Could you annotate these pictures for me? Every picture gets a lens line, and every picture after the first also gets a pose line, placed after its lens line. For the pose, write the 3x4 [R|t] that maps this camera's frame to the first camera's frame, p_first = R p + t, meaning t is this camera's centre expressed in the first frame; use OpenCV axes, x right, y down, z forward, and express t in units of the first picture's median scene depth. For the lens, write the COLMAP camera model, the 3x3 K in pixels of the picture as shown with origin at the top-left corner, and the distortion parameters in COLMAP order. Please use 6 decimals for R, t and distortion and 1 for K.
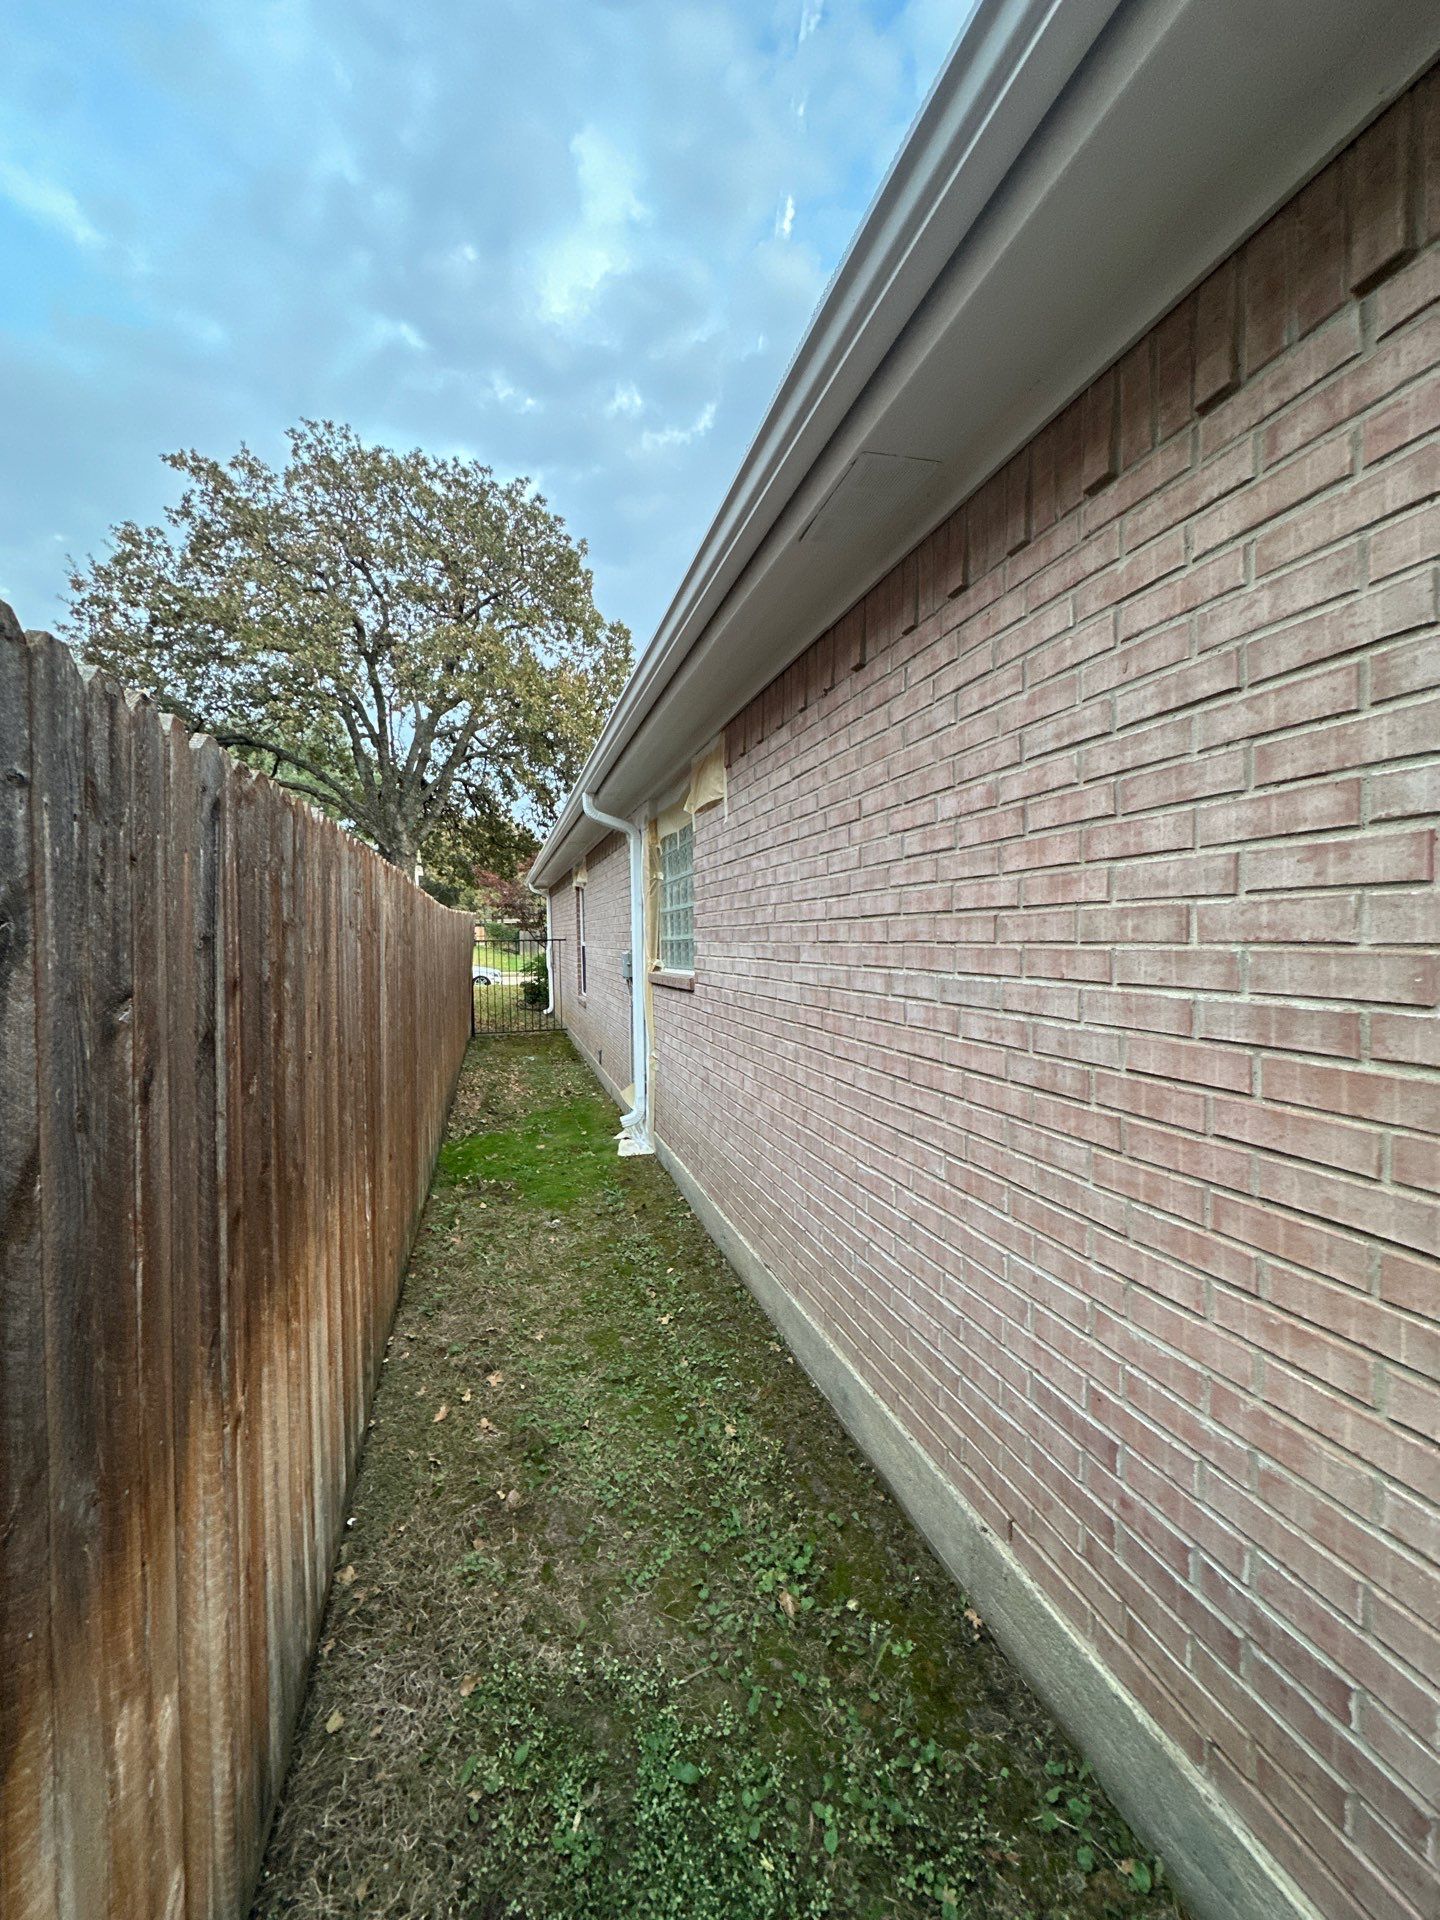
lens RADIAL K [[760.8, 0, 712.0], [0, 760.8, 964.5], [0, 0, 1]] dist [-0.002723, 0.000032]
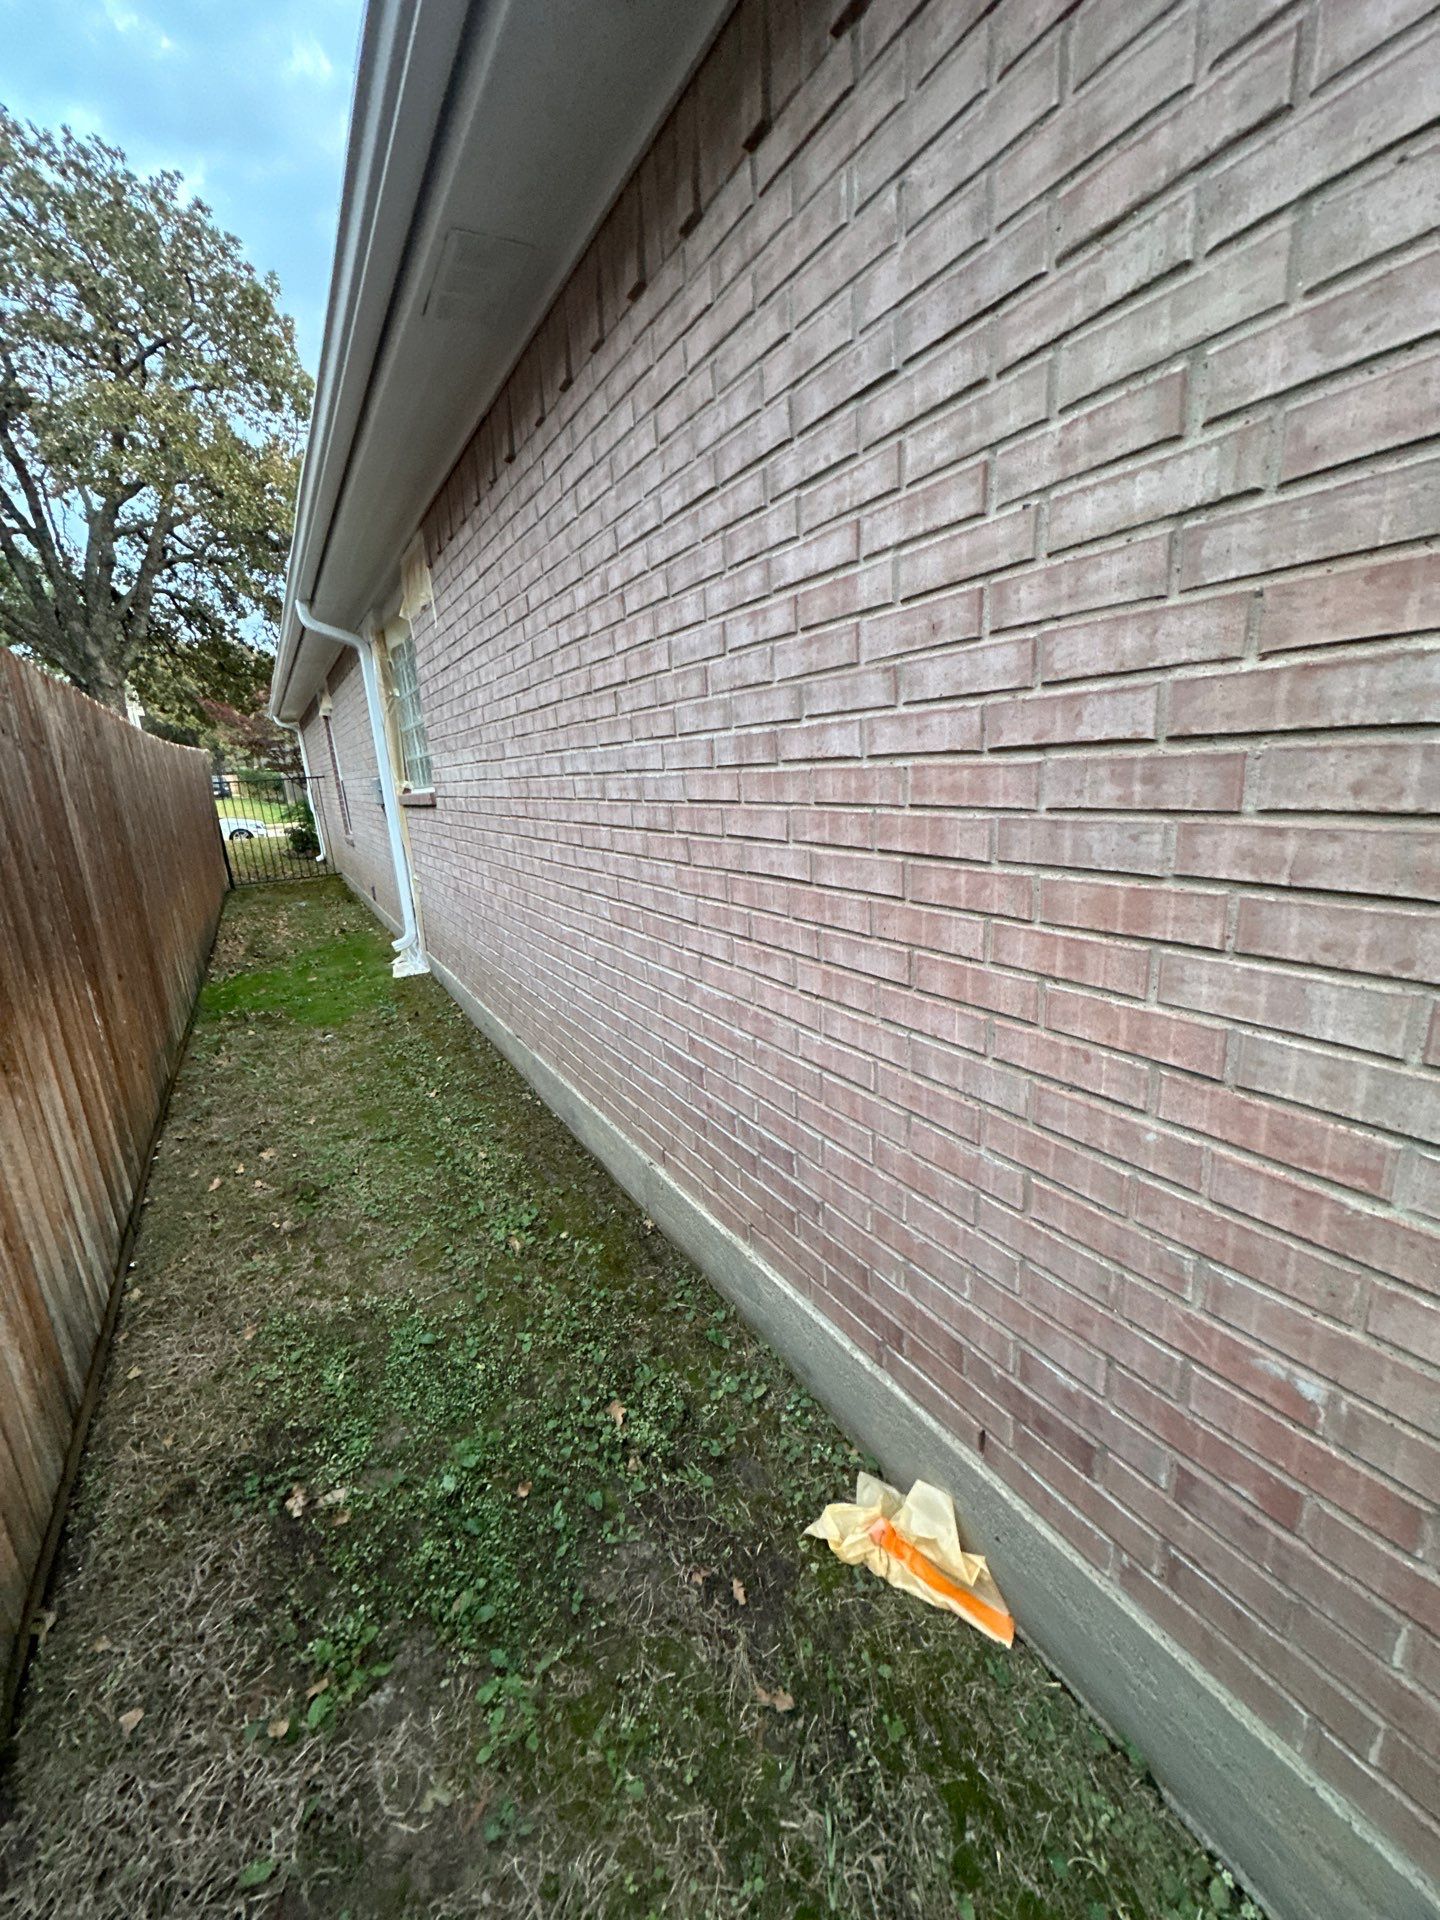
lens RADIAL K [[760.8, 0, 712.0], [0, 760.8, 964.5], [0, 0, 1]] dist [-0.002723, 0.000032]
pose [[0.967608, -0.106420, 0.228933, 0.072616], [0.055589, 0.974368, 0.217986, 0.038011], [-0.246263, -0.198198, 0.948721, -0.101238]]
